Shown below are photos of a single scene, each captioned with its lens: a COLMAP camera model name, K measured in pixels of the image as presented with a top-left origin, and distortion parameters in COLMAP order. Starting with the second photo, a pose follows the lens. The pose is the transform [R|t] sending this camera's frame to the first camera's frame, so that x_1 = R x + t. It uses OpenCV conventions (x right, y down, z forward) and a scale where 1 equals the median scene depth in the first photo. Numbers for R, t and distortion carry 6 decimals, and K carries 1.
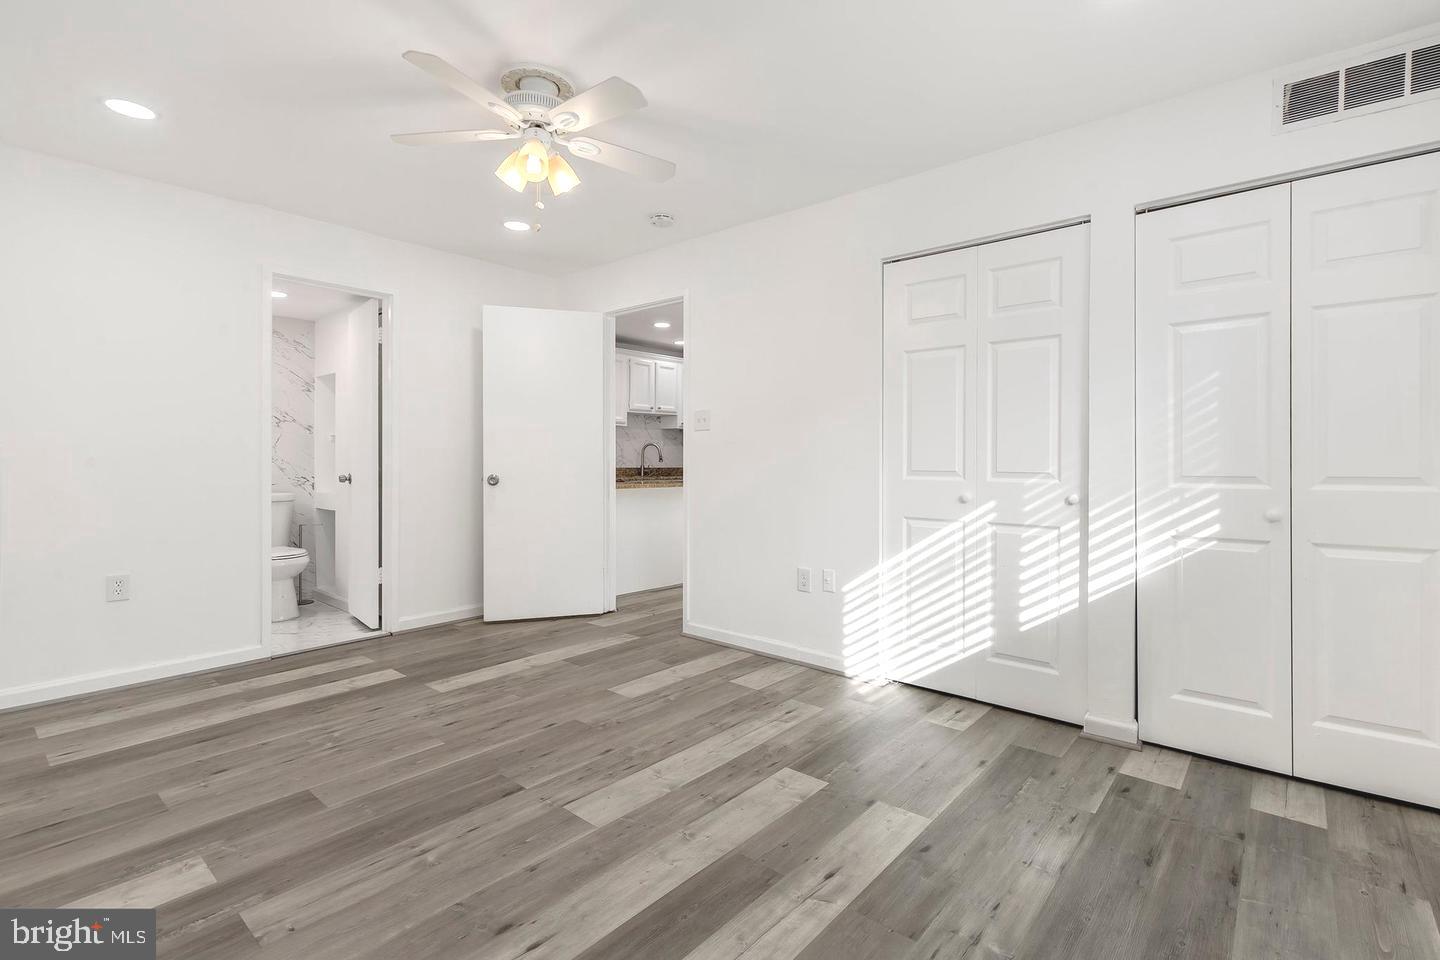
lens RADIAL K [[654.7, 0, 740.3], [0, 654.7, 461.1], [0, 0, 1]] dist [-0.001057, -0.000592]
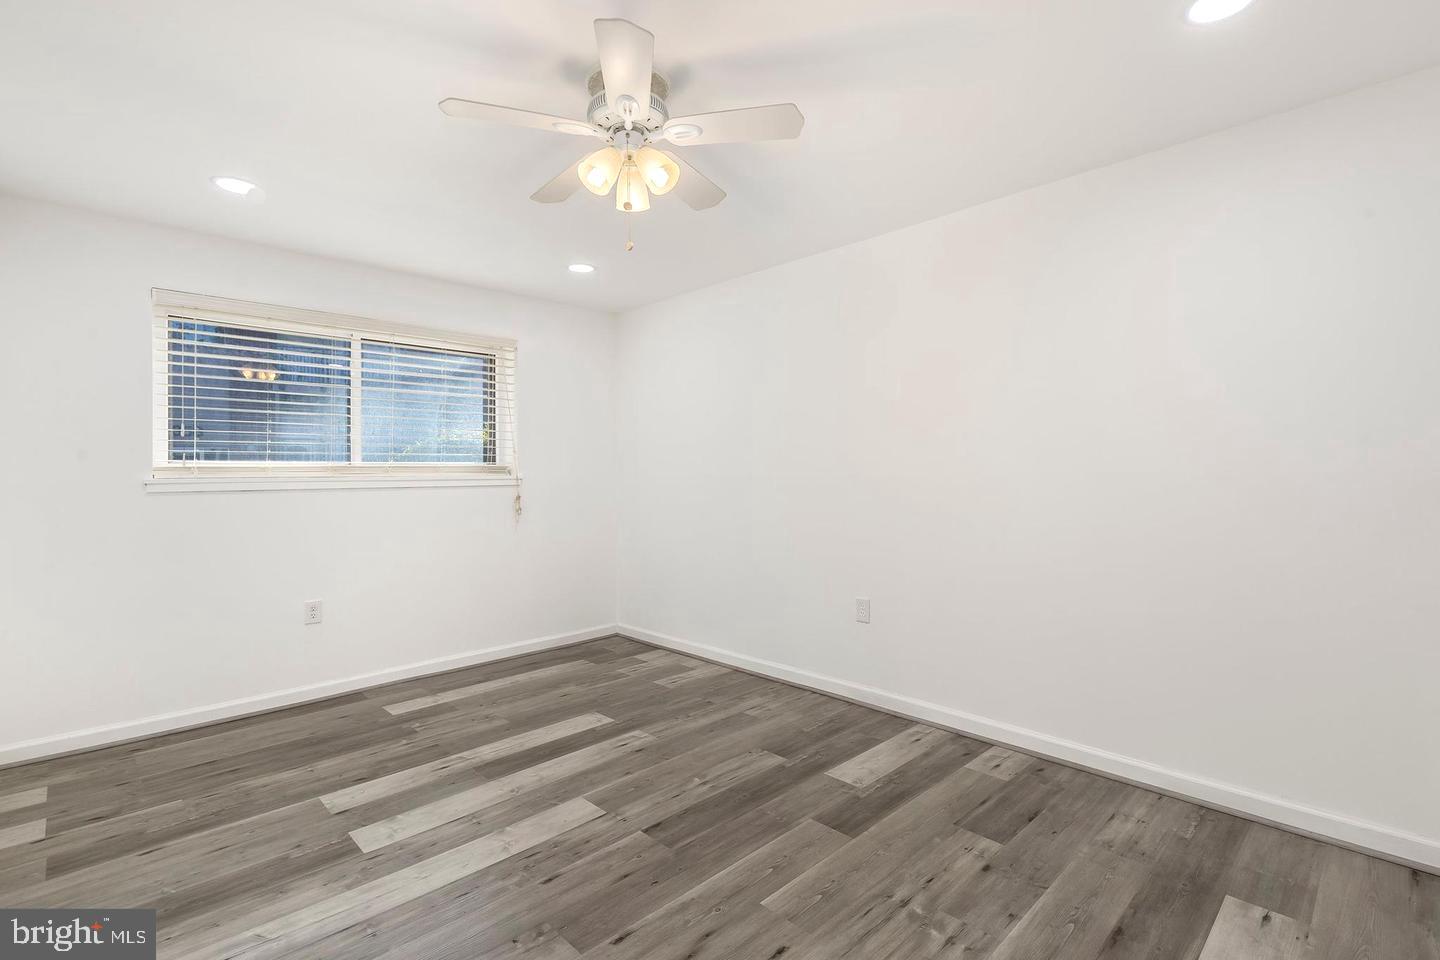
lens RADIAL K [[654.7, 0, 740.3], [0, 654.7, 461.1], [0, 0, 1]] dist [-0.001057, -0.000592]
pose [[-0.996418, 0.007178, 0.084254, -0.591071], [0.005596, 0.999804, -0.018992, -0.063737], [-0.084373, -0.018452, -0.996263, 2.082569]]
